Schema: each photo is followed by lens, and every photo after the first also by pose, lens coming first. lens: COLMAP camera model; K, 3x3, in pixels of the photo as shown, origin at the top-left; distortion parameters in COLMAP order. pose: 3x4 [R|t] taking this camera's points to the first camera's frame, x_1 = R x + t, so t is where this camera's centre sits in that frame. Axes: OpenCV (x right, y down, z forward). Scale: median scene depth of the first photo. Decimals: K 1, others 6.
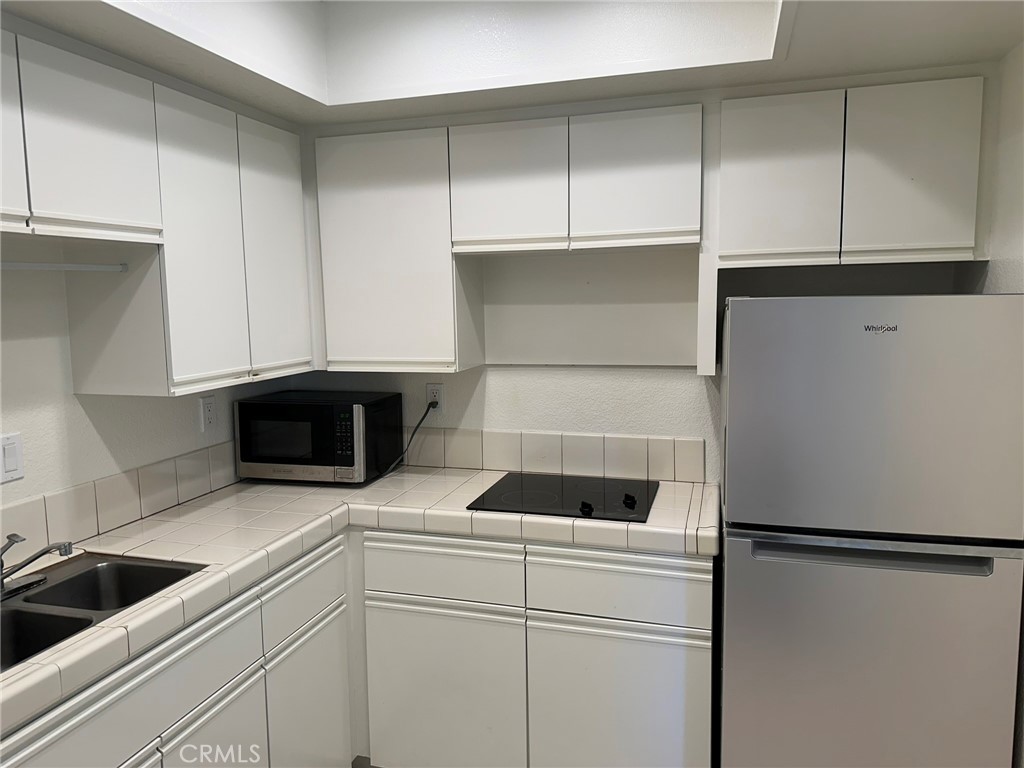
lens RADIAL K [[727.3, 0, 512.8], [0, 727.3, 372.0], [0, 0, 1]] dist [0.137880, -0.170092]
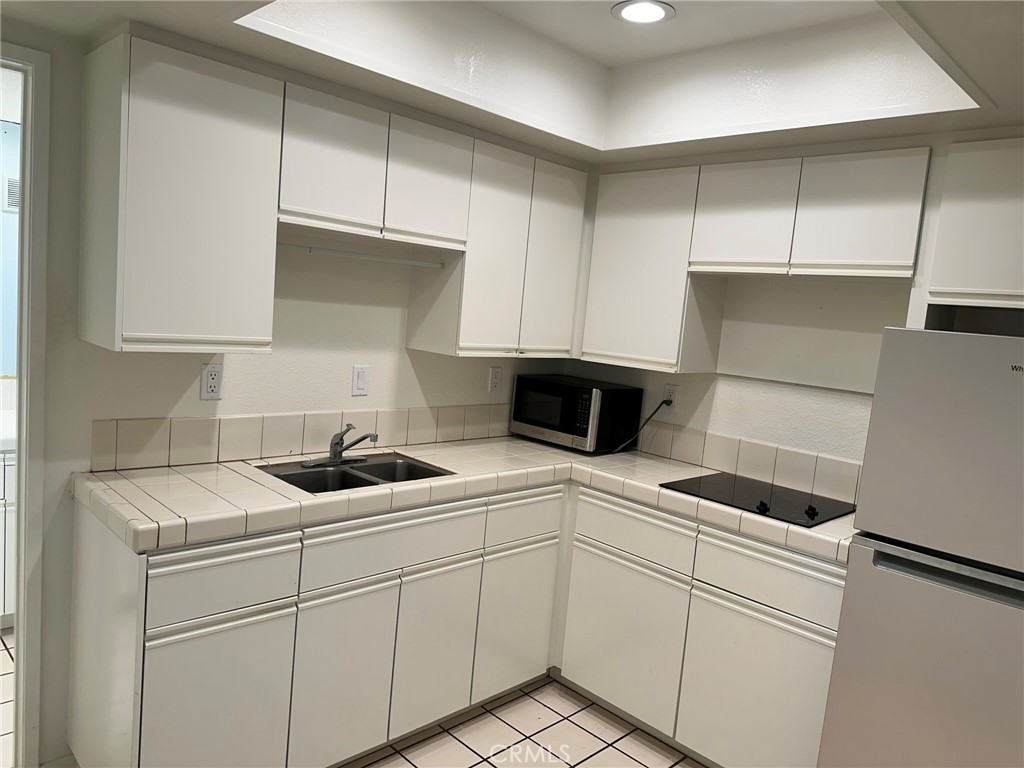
lens RADIAL K [[717.6, 0, 512.0], [0, 717.6, 384.0], [0, 0, 1]] dist [0.090638, -0.157455]
pose [[0.875540, 0.142301, -0.461715, 0.238737], [-0.147932, 0.988701, 0.024199, 0.030080], [0.459942, 0.047115, 0.886698, -0.153192]]
